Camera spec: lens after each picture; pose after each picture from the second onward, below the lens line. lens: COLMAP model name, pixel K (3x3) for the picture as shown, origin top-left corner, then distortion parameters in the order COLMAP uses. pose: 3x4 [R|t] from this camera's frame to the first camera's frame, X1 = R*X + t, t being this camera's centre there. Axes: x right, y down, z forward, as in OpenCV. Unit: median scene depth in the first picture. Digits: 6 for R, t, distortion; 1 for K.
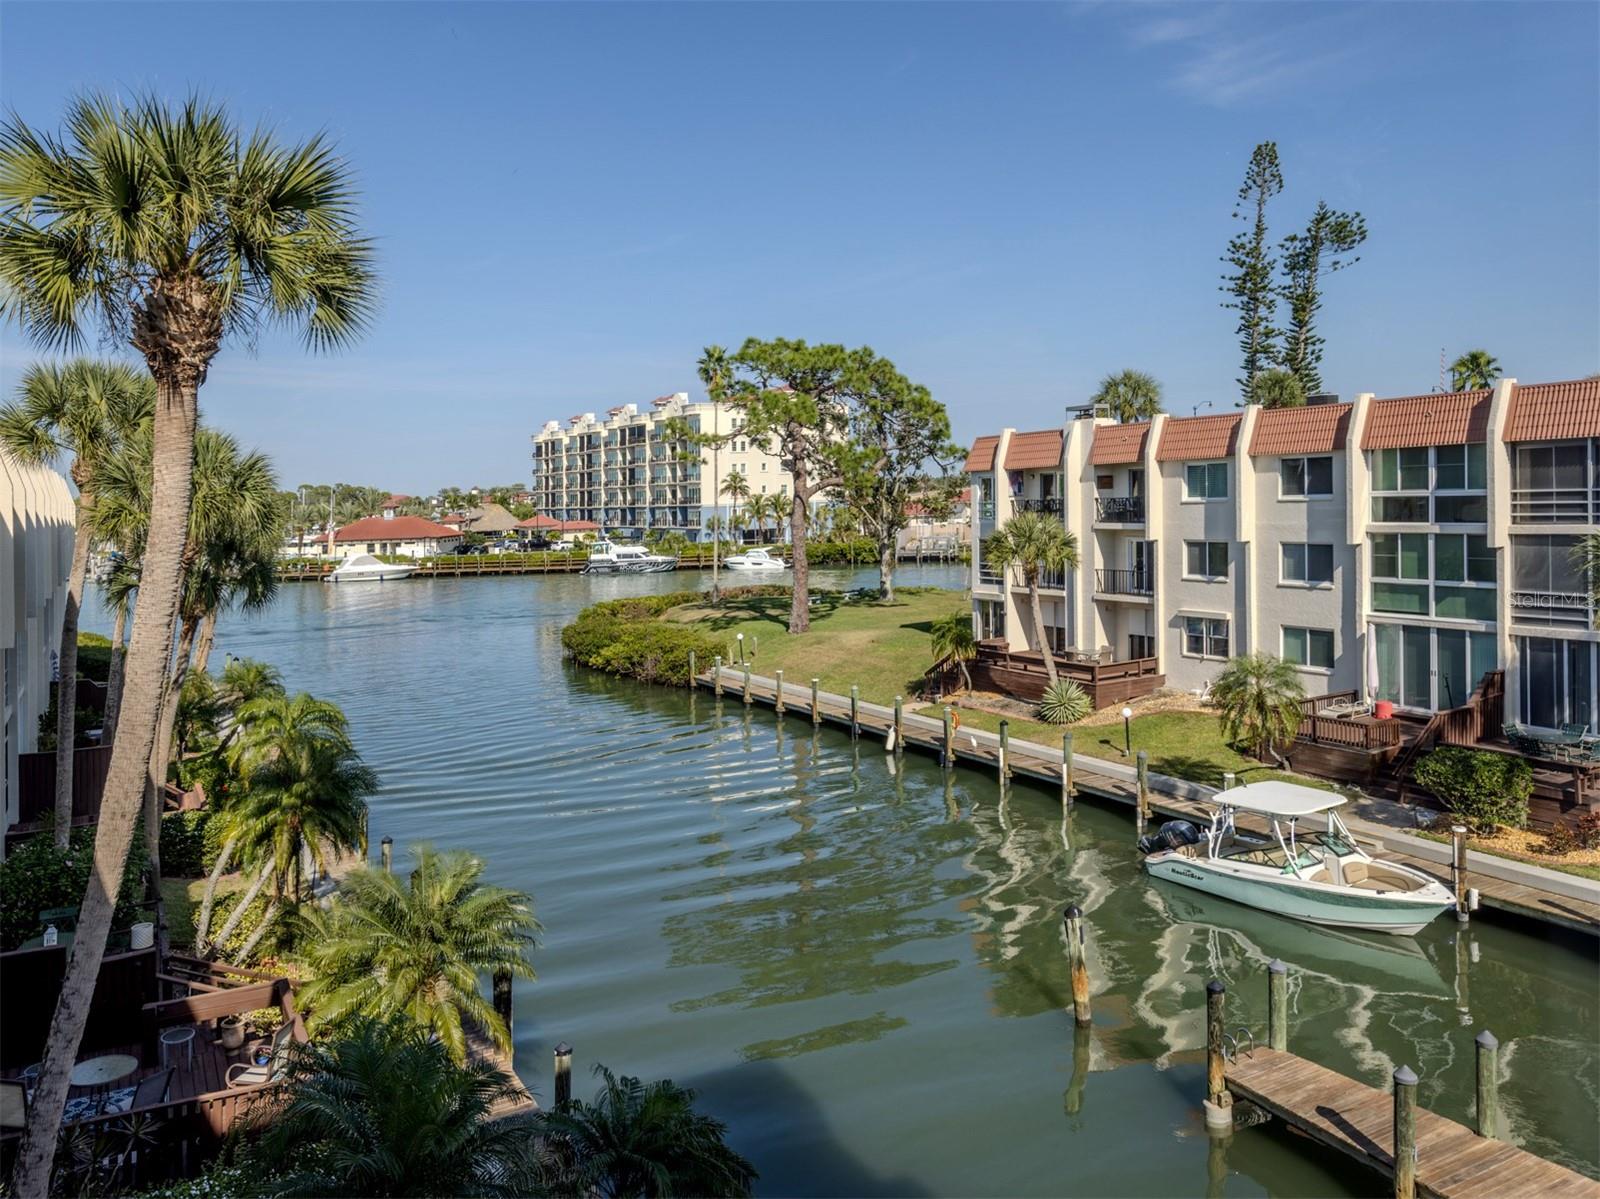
lens RADIAL K [[915.0, 0, 800.2], [0, 915.0, 428.6], [0, 0, 1]] dist [0.002316, 0.001869]
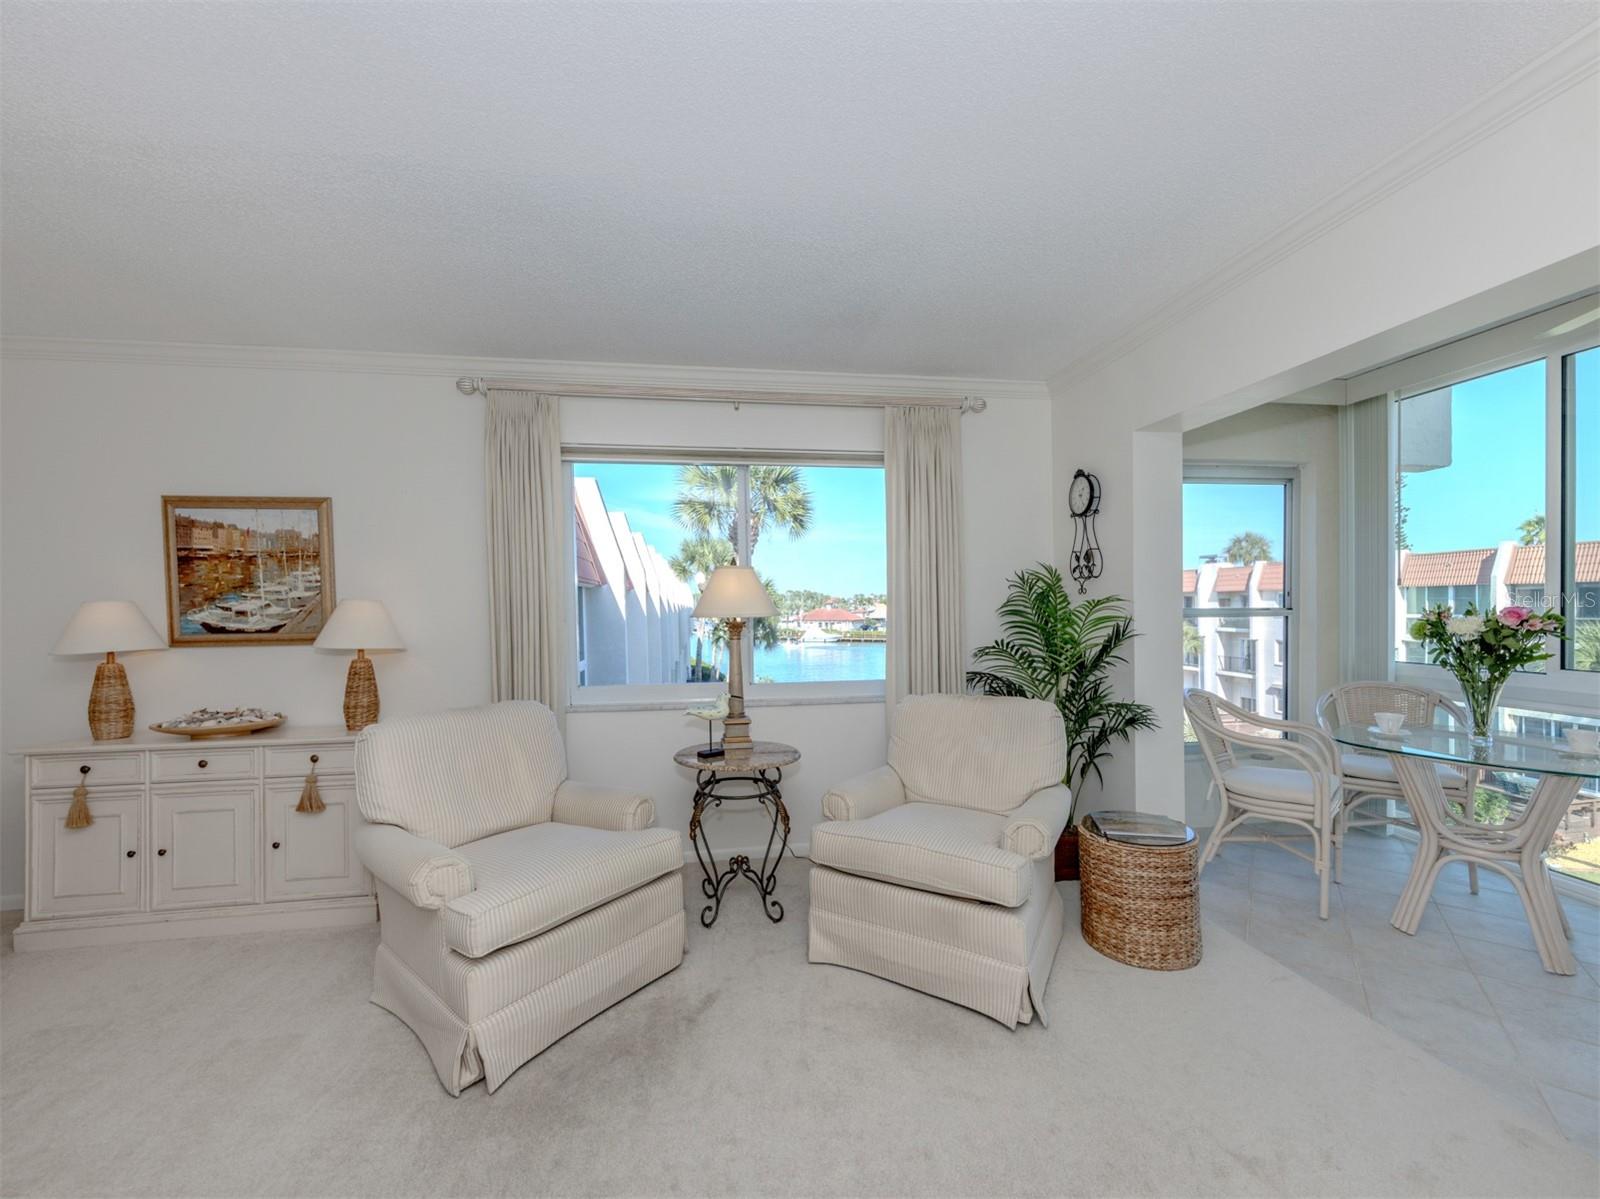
lens RADIAL K [[583.5, 0, 800.0], [0, 583.5, 599.5], [0, 0, 1]] dist [0.000522, 0.000063]
pose [[0.888626, 0.023308, -0.458040, 0.137788], [0.011266, 0.997297, 0.072605, -0.030019], [0.458494, -0.069678, 0.885961, -0.254331]]
